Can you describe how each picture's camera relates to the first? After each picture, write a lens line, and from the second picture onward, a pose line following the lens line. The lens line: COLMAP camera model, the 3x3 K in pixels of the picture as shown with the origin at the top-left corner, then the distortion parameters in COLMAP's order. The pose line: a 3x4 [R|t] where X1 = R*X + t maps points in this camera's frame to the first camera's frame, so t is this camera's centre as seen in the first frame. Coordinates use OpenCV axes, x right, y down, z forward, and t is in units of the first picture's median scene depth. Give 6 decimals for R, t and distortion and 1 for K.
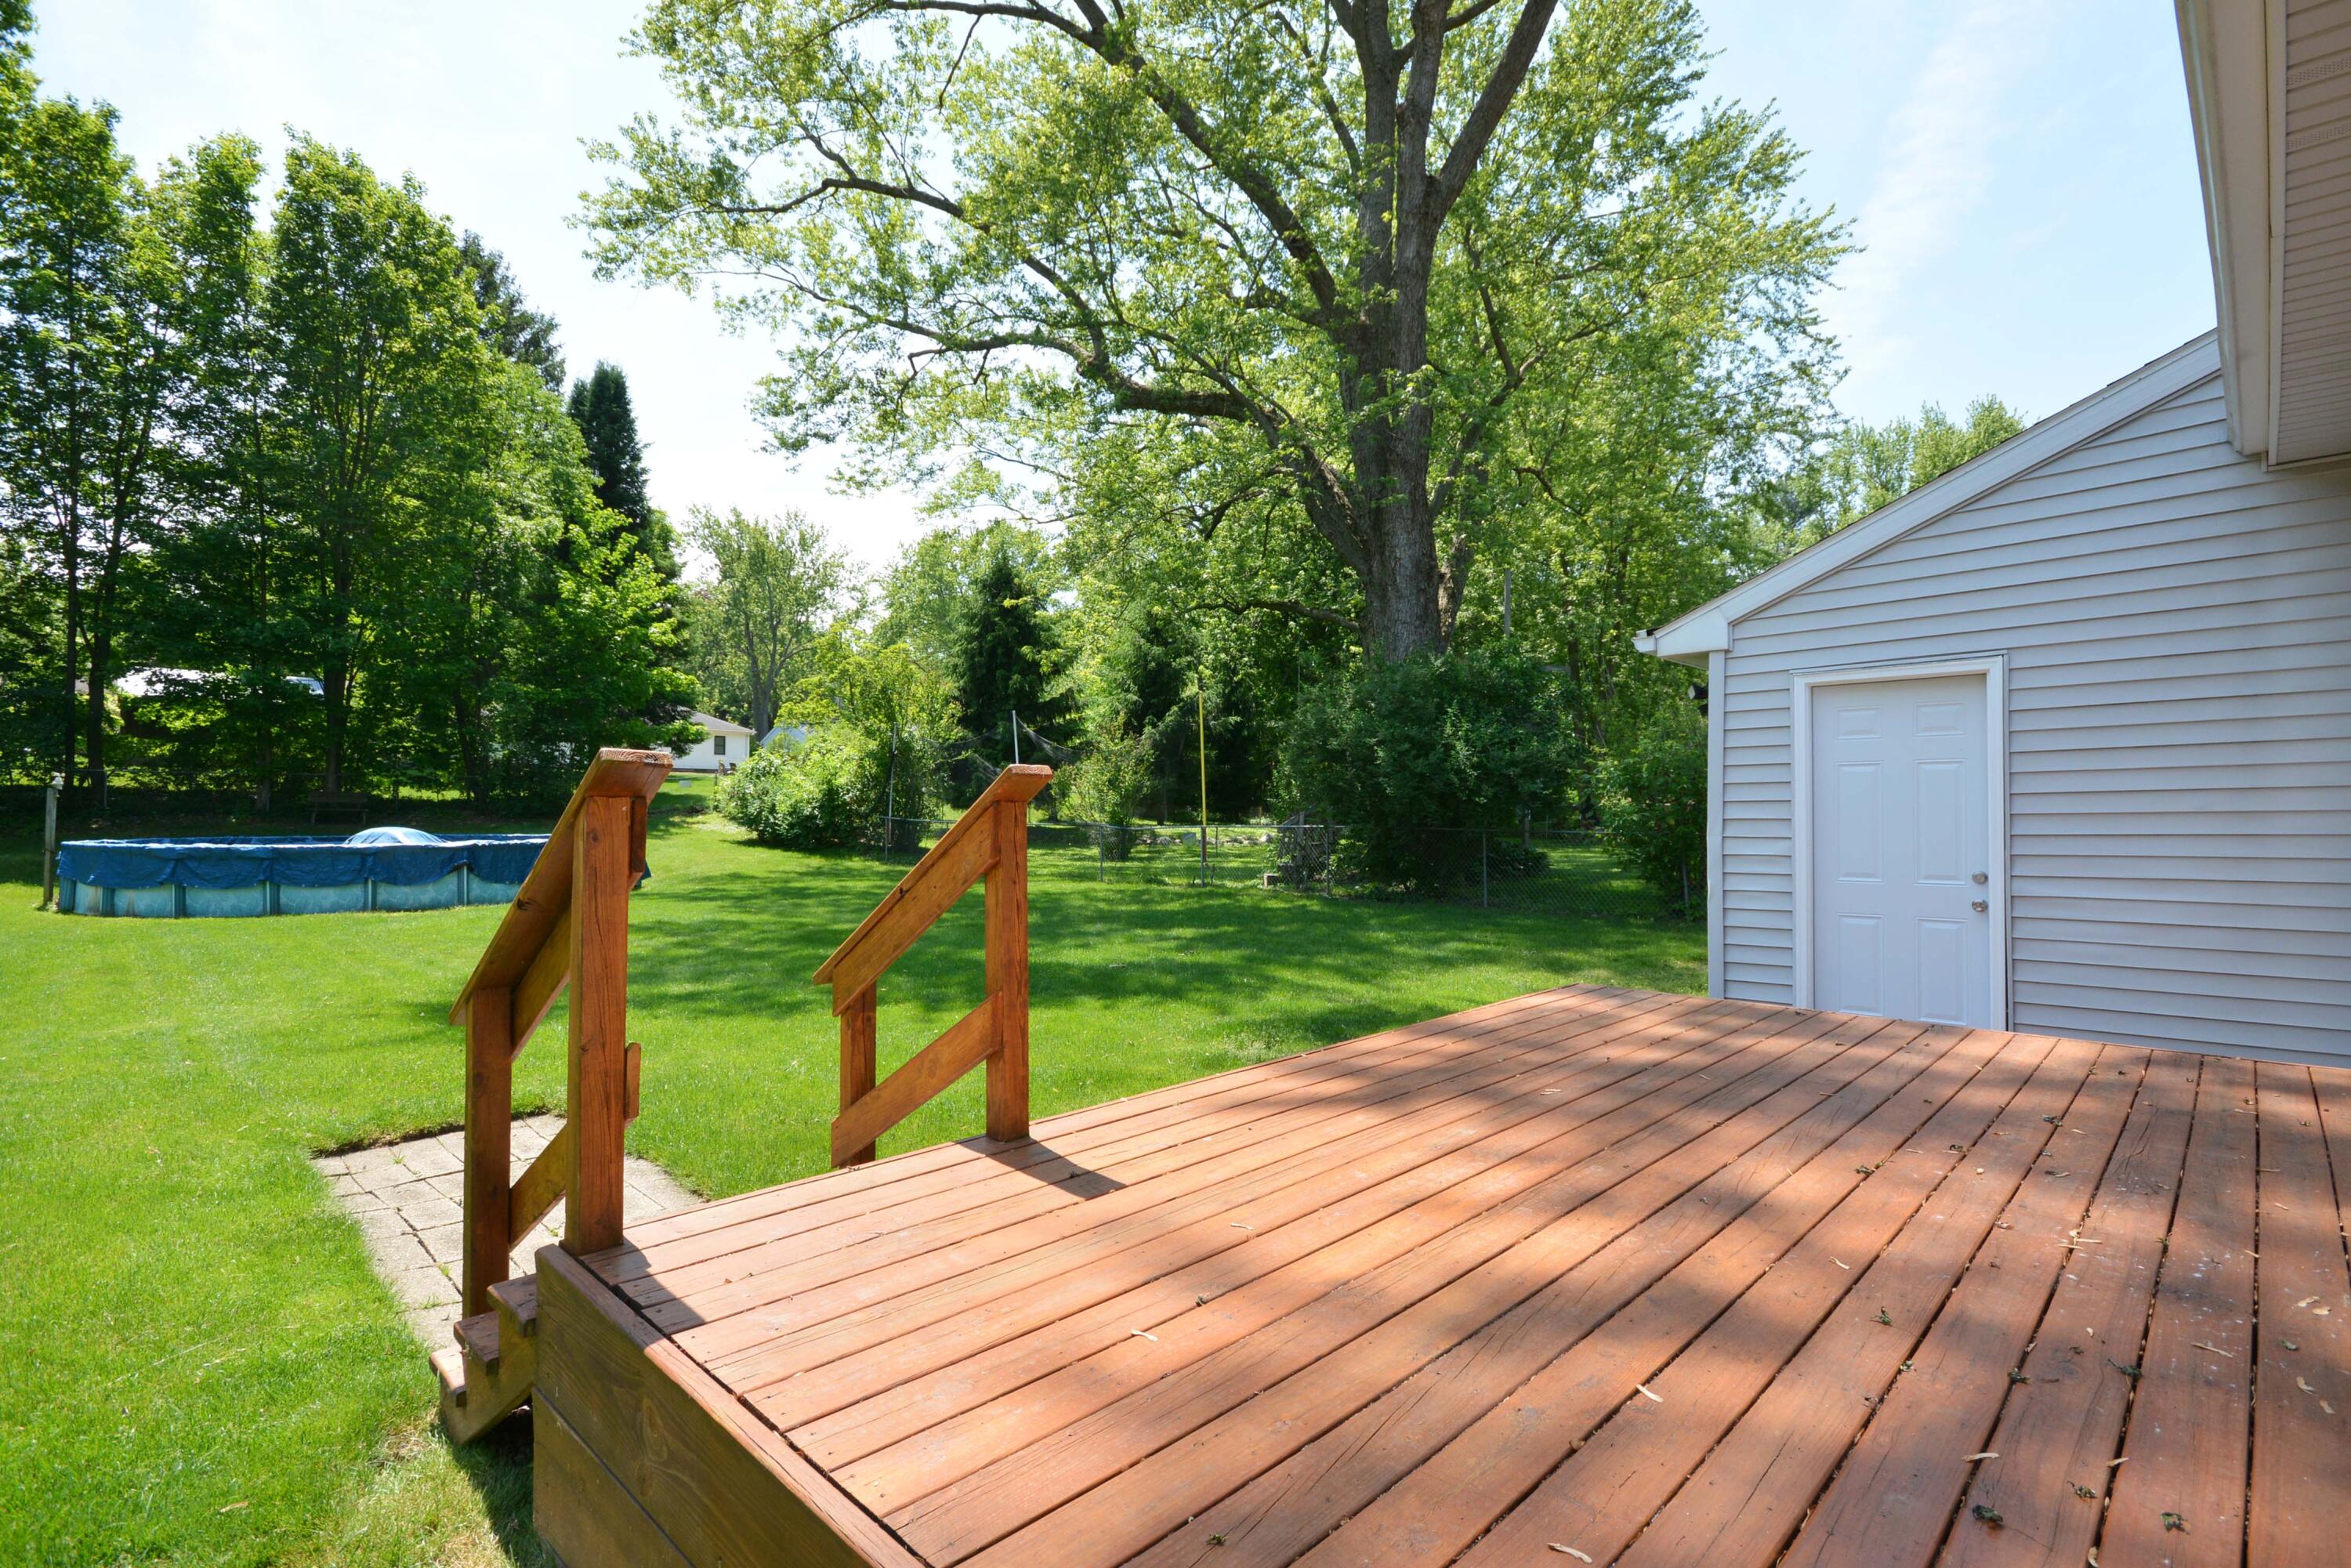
lens RADIAL K [[1063.7, 0, 1194.8], [0, 1063.7, 781.5], [0, 0, 1]] dist [0.006308, -0.007098]
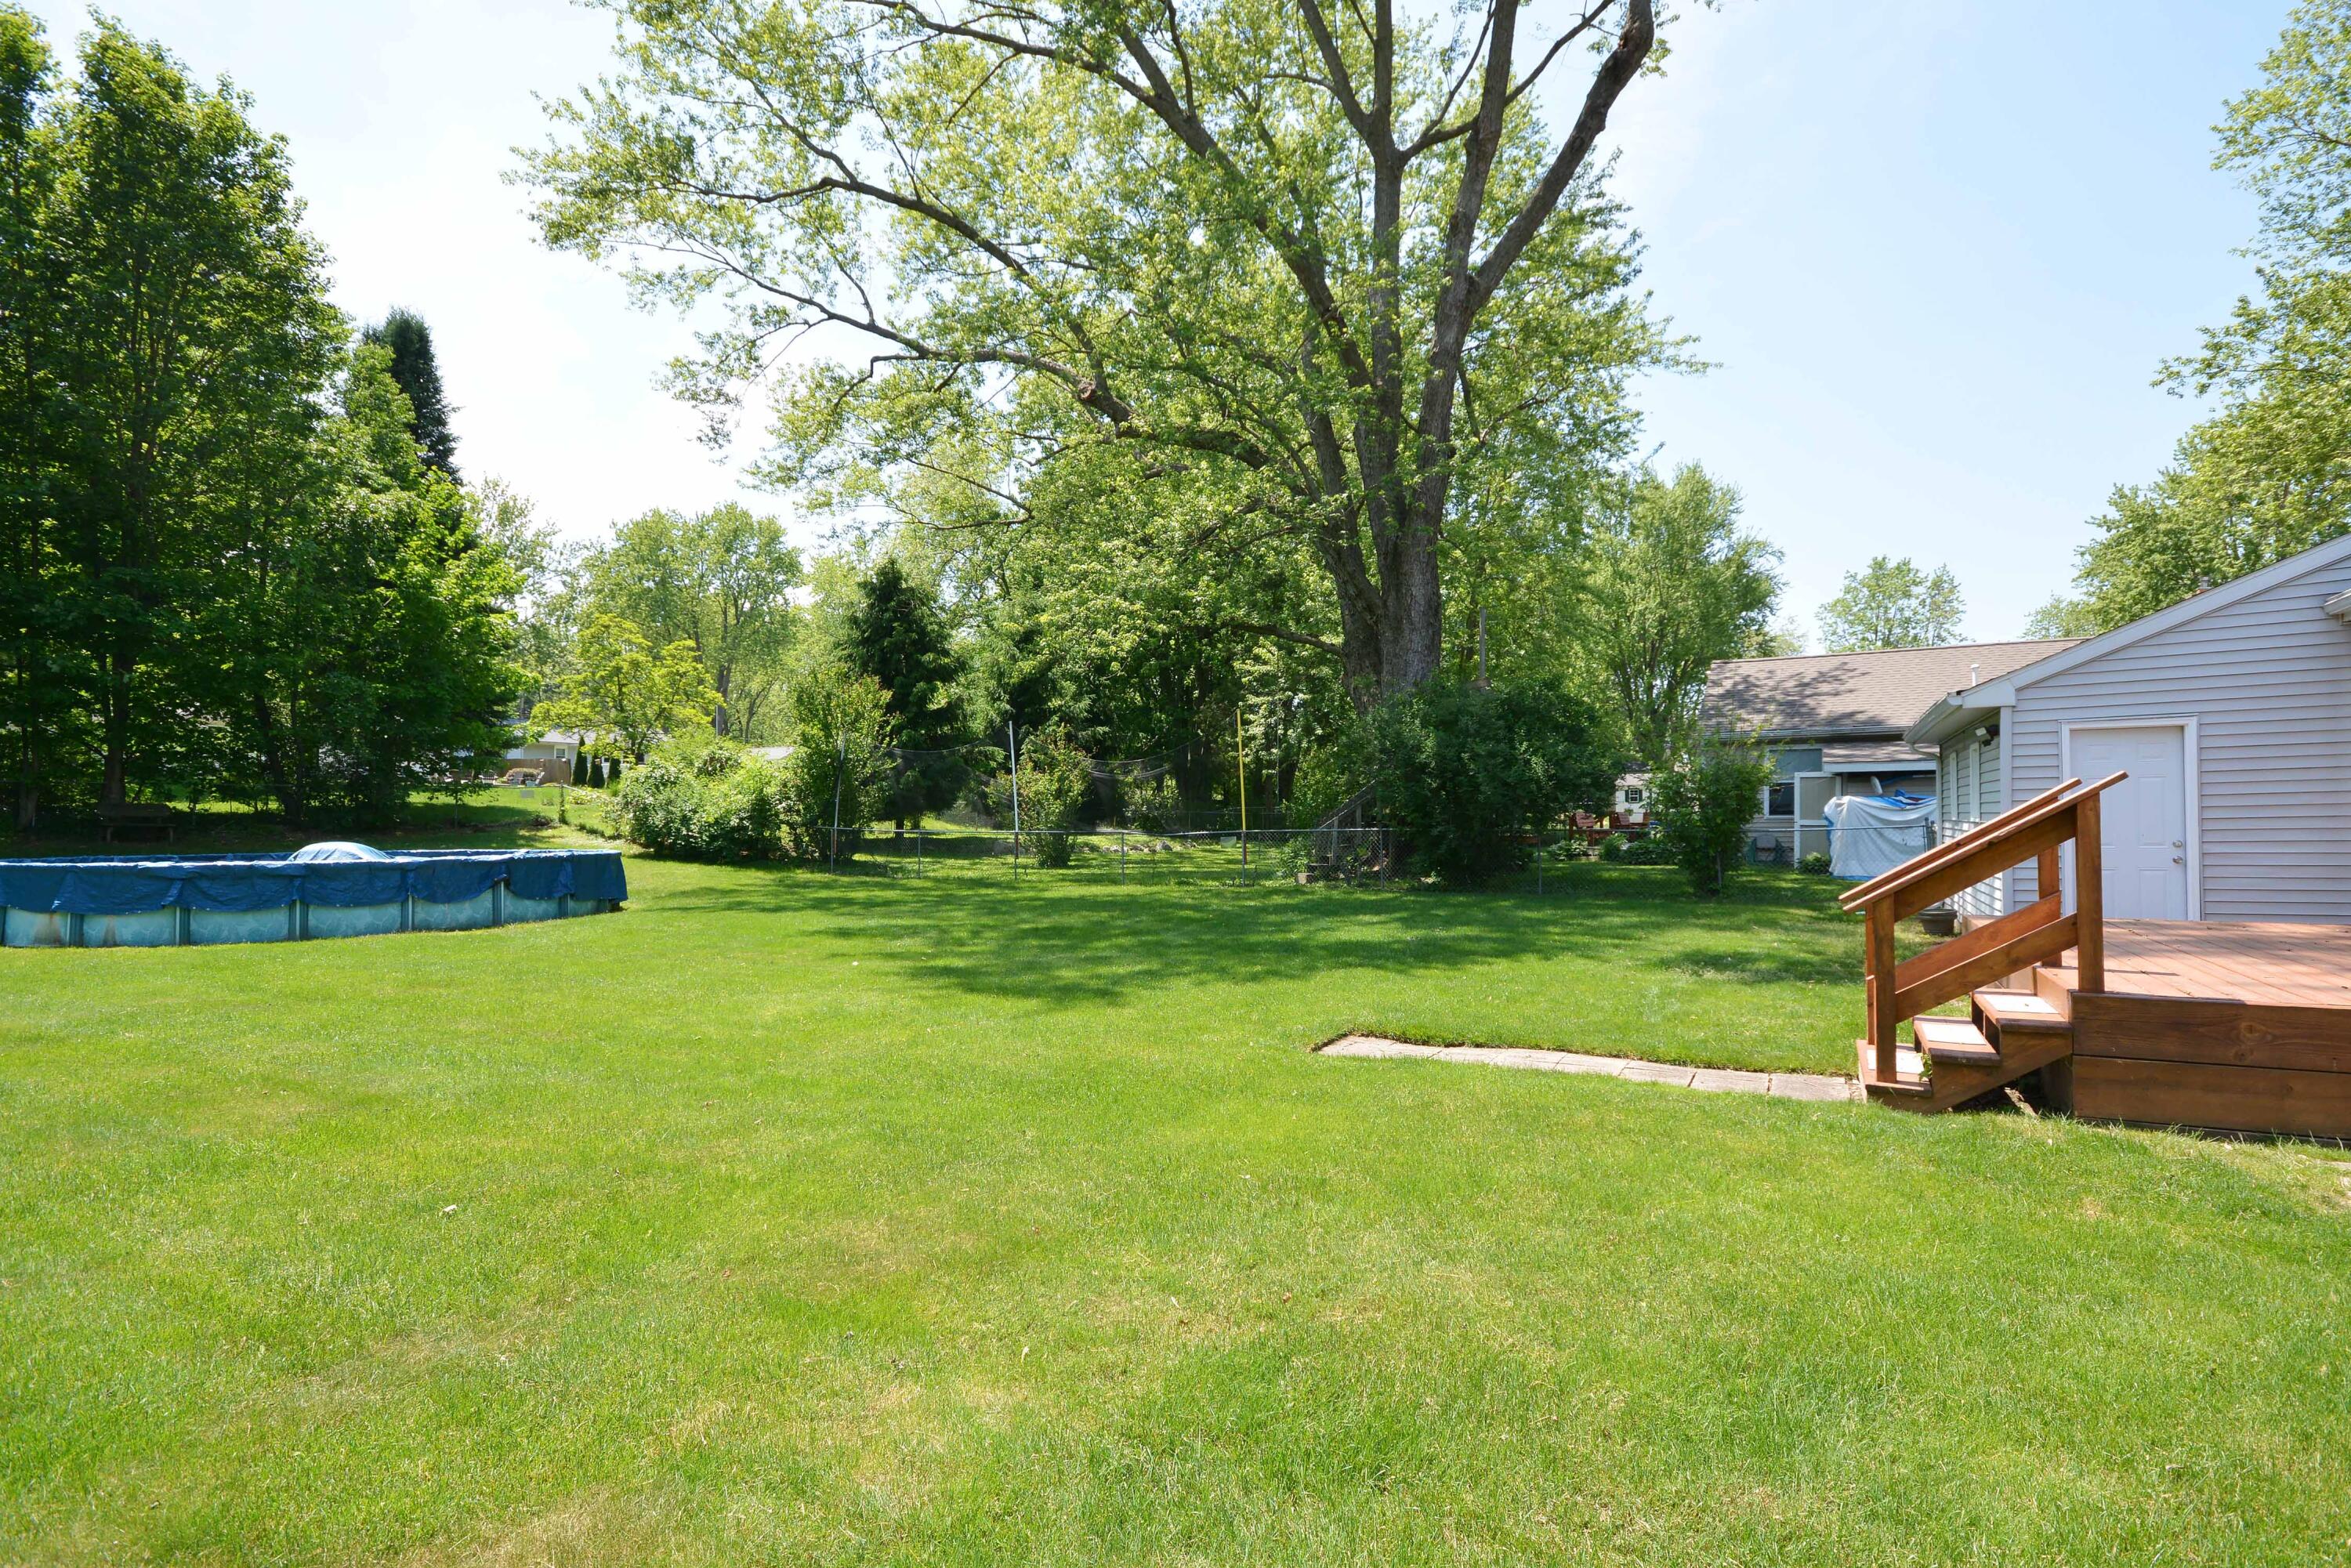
lens RADIAL K [[1114.8, 0, 1176.8], [0, 1114.8, 789.1], [0, 0, 1]] dist [0.001345, -0.001708]
pose [[0.965407, 0.000013, 0.260748, -0.243605], [0.000591, 0.999997, -0.002241, 0.000821], [-0.260748, 0.002317, 0.965404, -0.060987]]
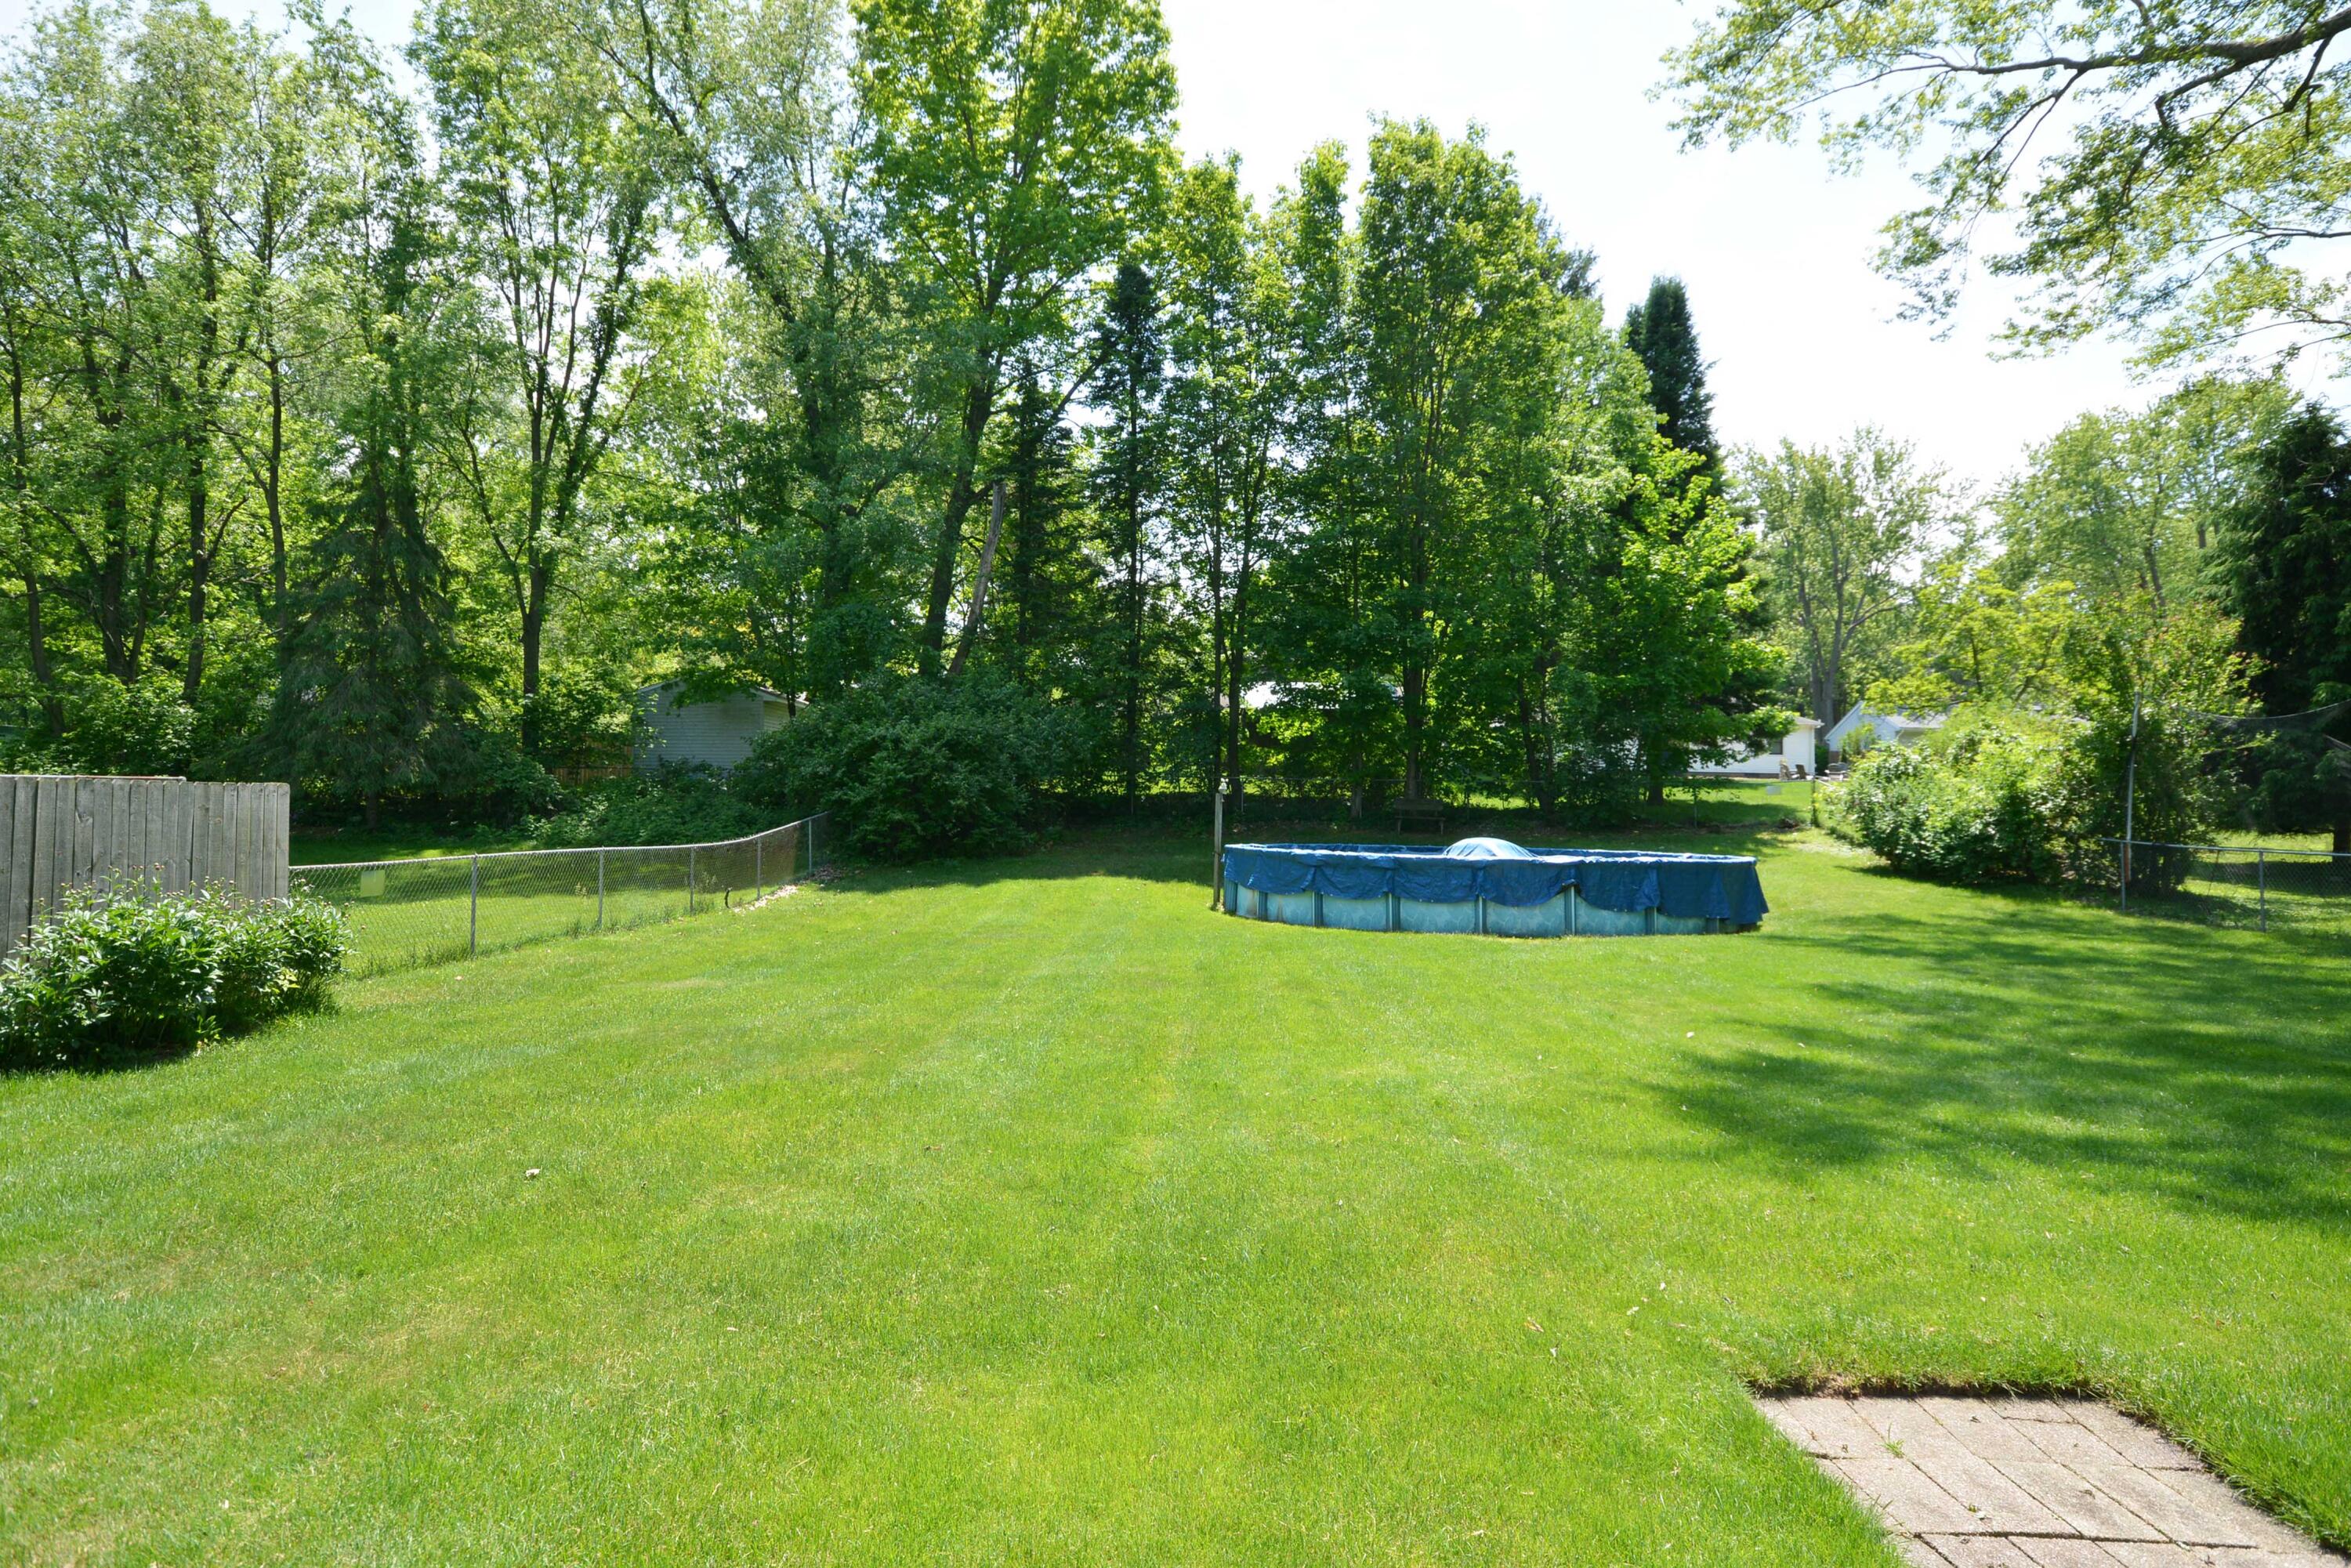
lens RADIAL K [[1331.9, 0, 1185.8], [0, 1331.9, 755.6], [0, 0, 1]] dist [0.008305, 0.002665]
pose [[0.686534, -0.022330, -0.726755, -0.089699], [0.002866, 0.999604, -0.028006, 0.003650], [0.727092, 0.017145, 0.686325, 0.047471]]
